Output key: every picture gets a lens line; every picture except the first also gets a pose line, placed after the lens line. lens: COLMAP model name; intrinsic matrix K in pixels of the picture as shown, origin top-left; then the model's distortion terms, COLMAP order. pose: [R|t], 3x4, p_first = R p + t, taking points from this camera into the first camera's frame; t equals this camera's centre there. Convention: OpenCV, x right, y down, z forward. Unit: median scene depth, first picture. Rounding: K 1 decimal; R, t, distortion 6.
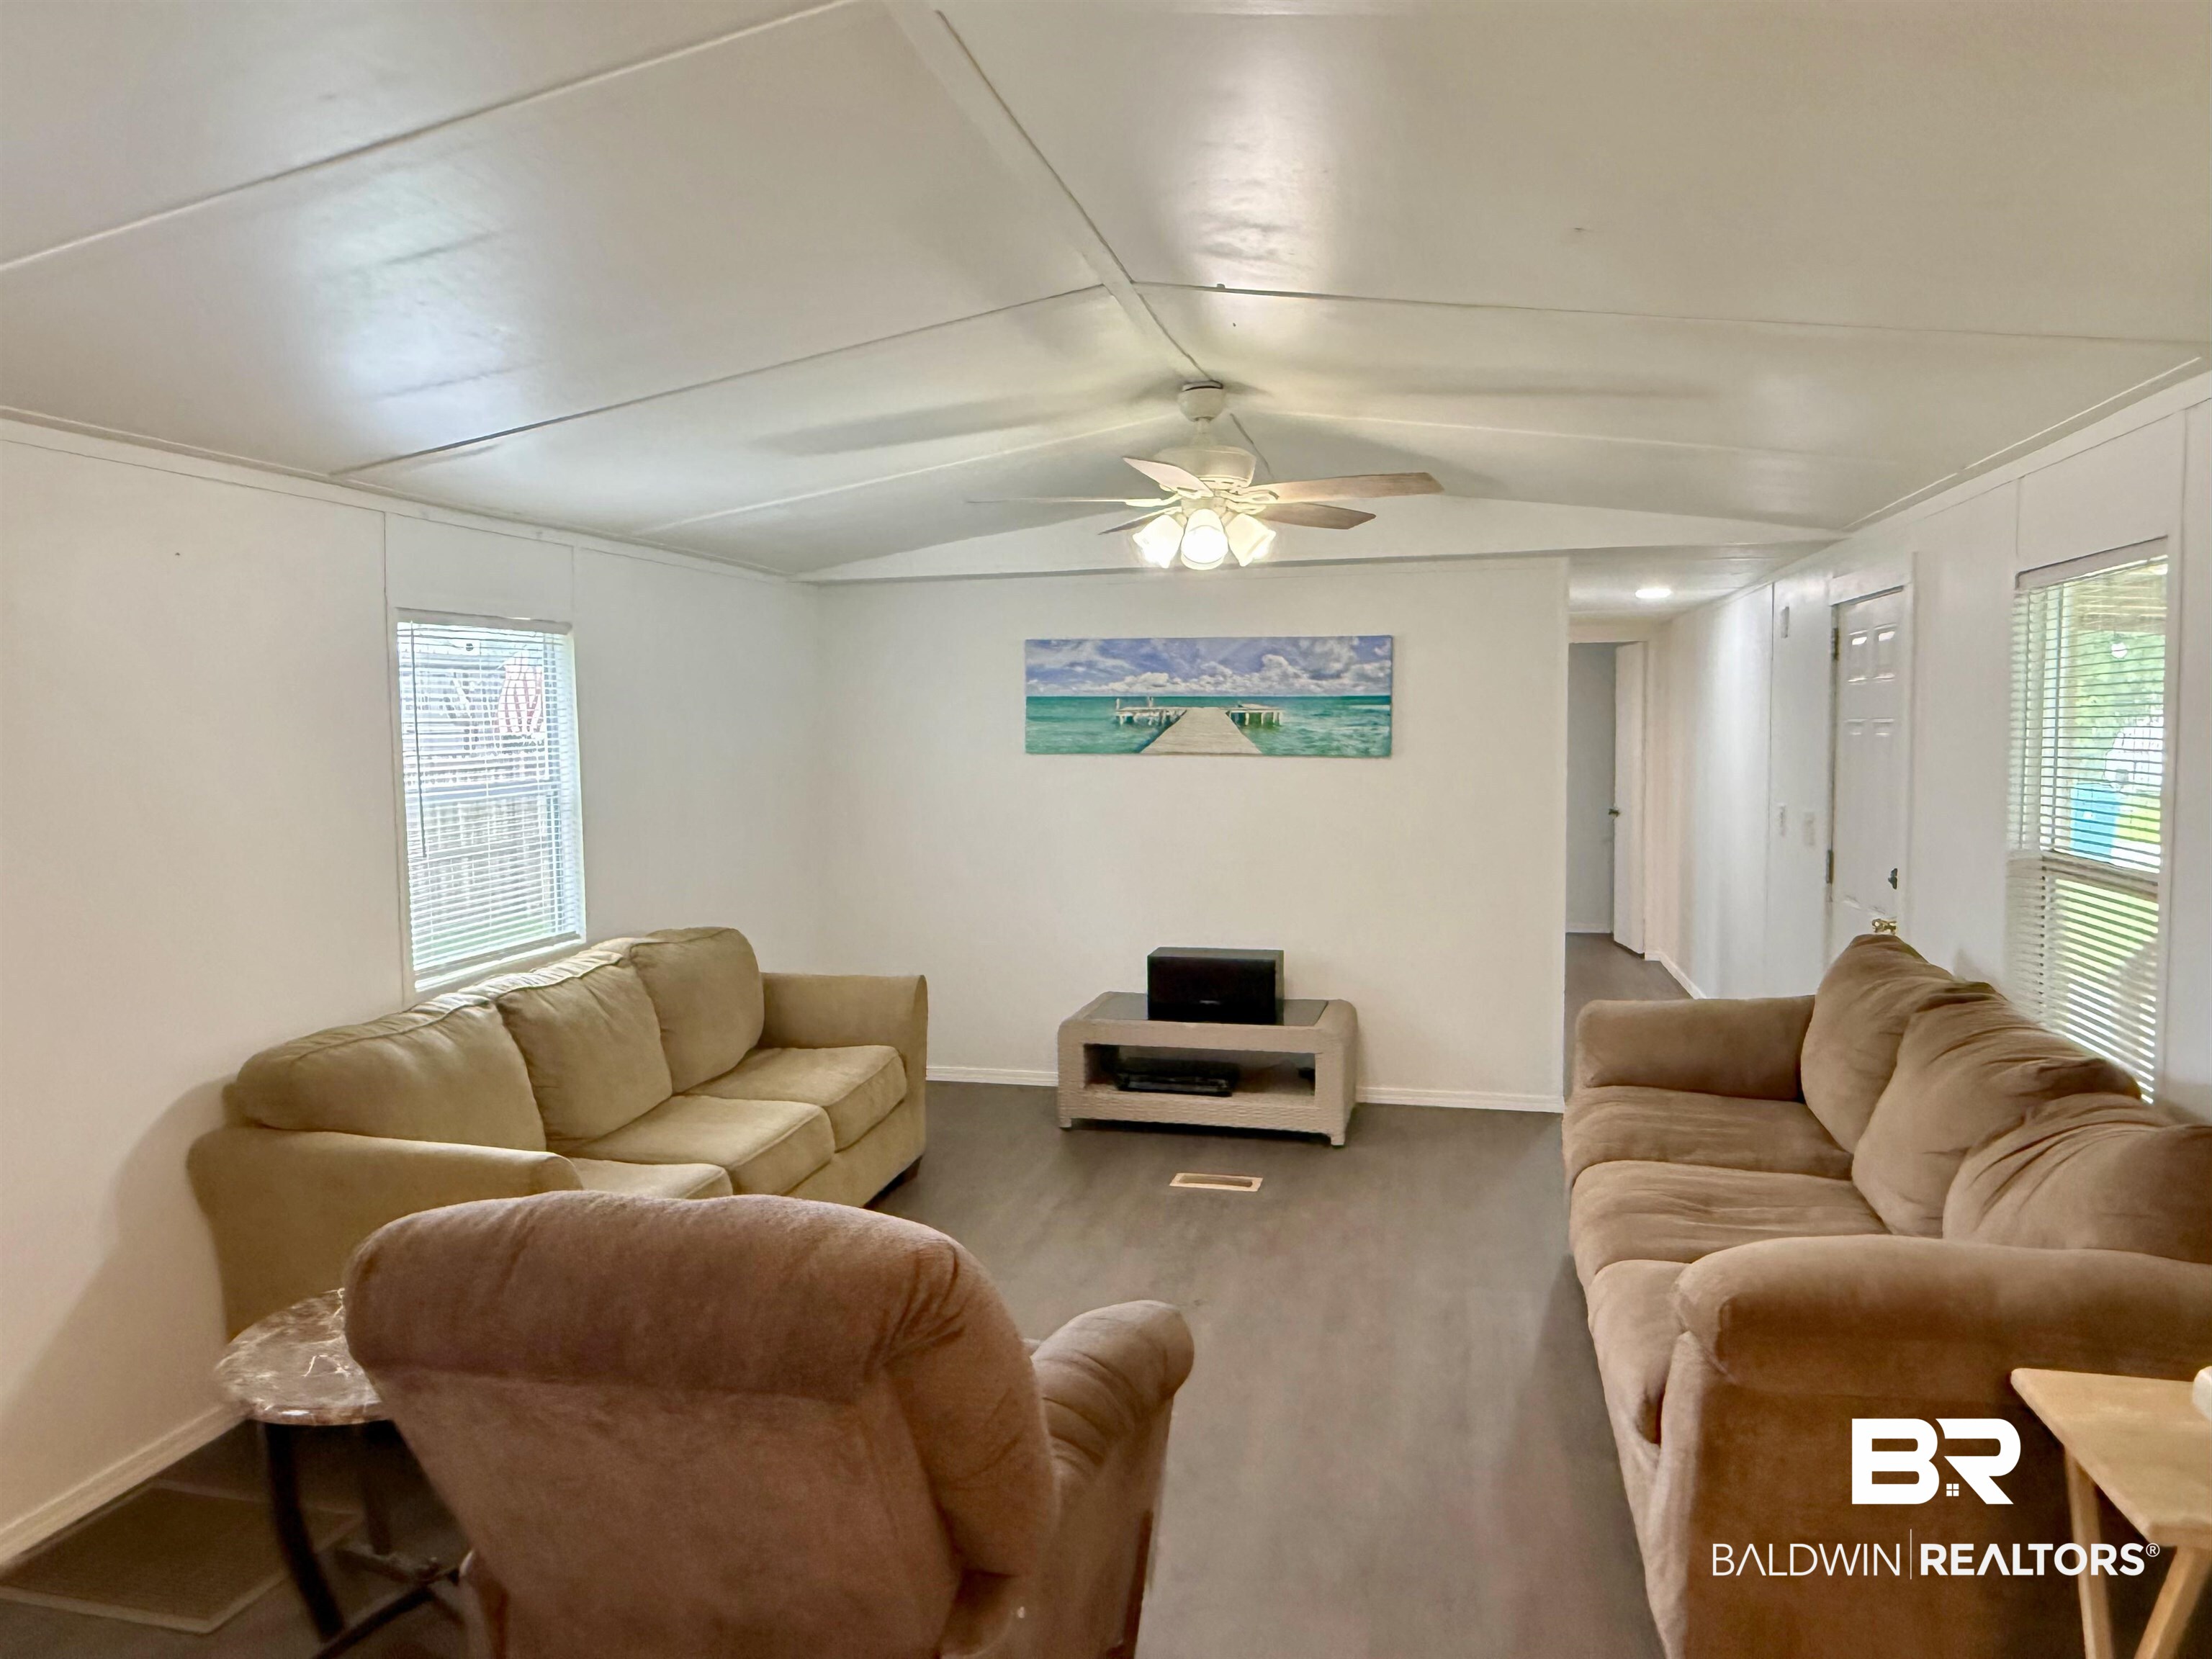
lens RADIAL K [[1400.4, 0, 1106.0], [0, 1400.4, 829.5], [0, 0, 1]] dist [0.002190, 0.001996]
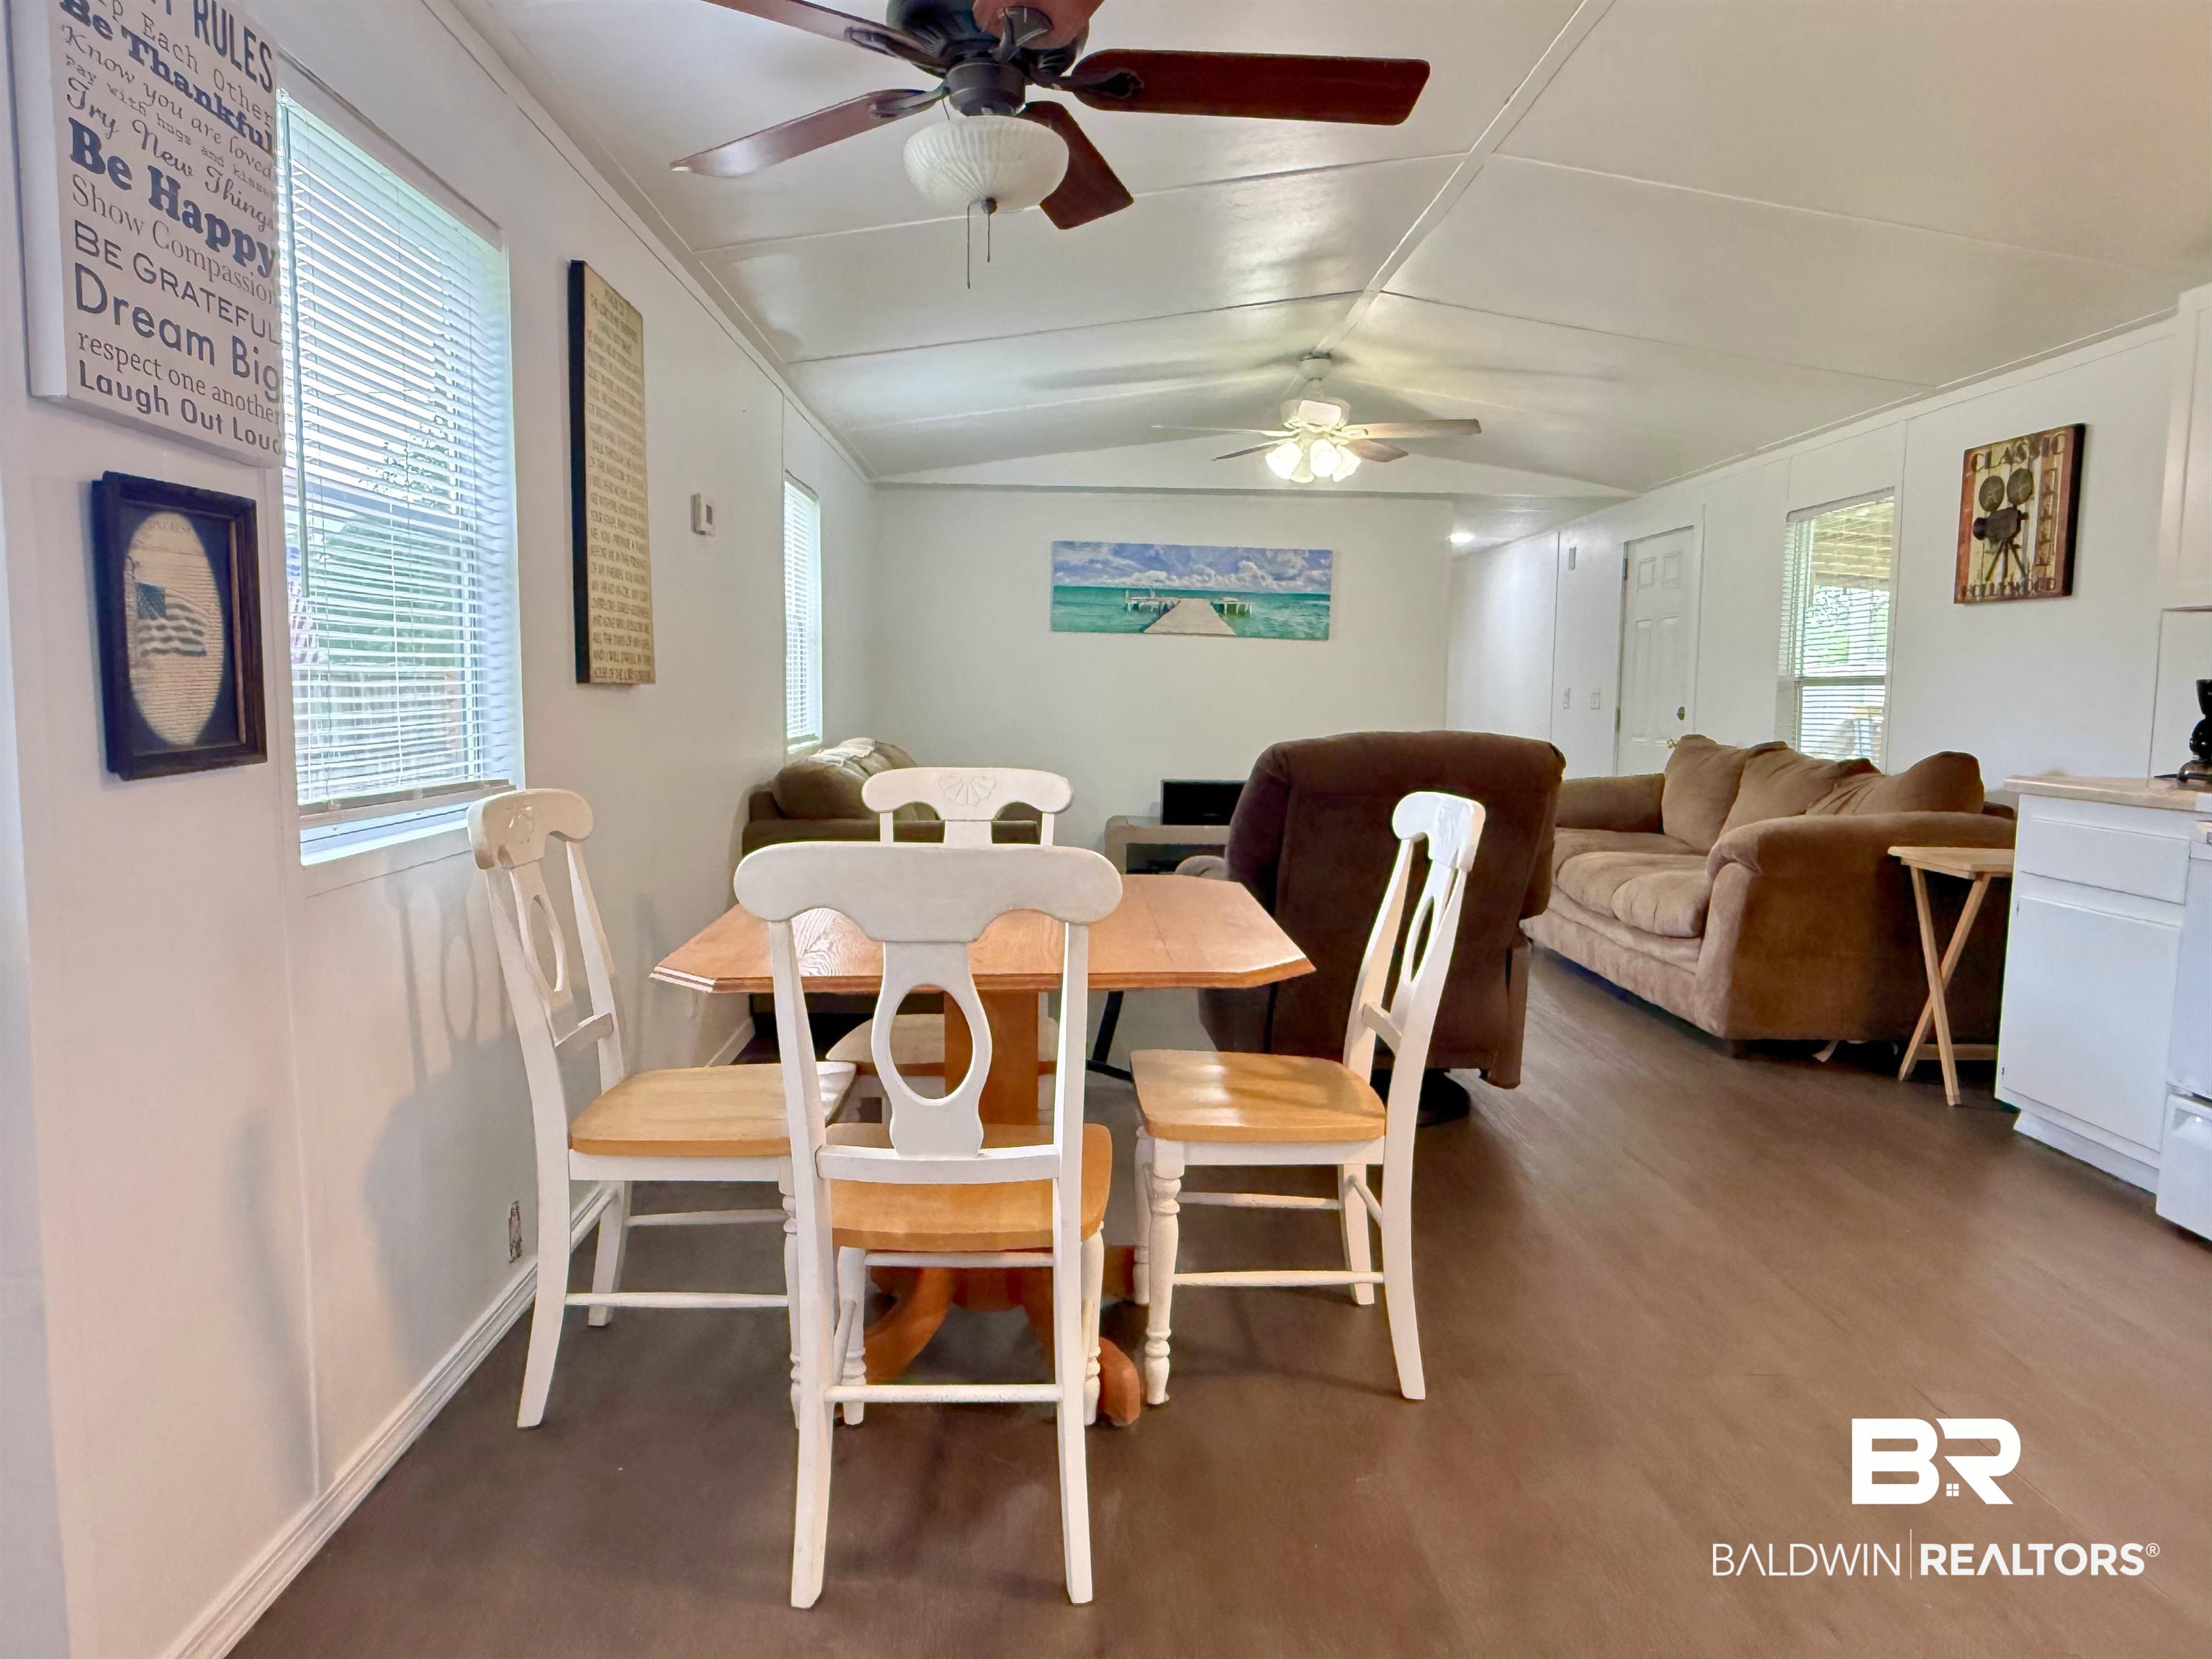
lens RADIAL K [[1400.4, 0, 1106.0], [0, 1400.4, 829.5], [0, 0, 1]] dist [0.002190, 0.001996]
pose [[0.960868, -0.000121, 0.277006, -0.380115], [-0.005432, 0.999799, 0.019277, 0.106917], [-0.276953, -0.020027, 0.960675, -0.256056]]
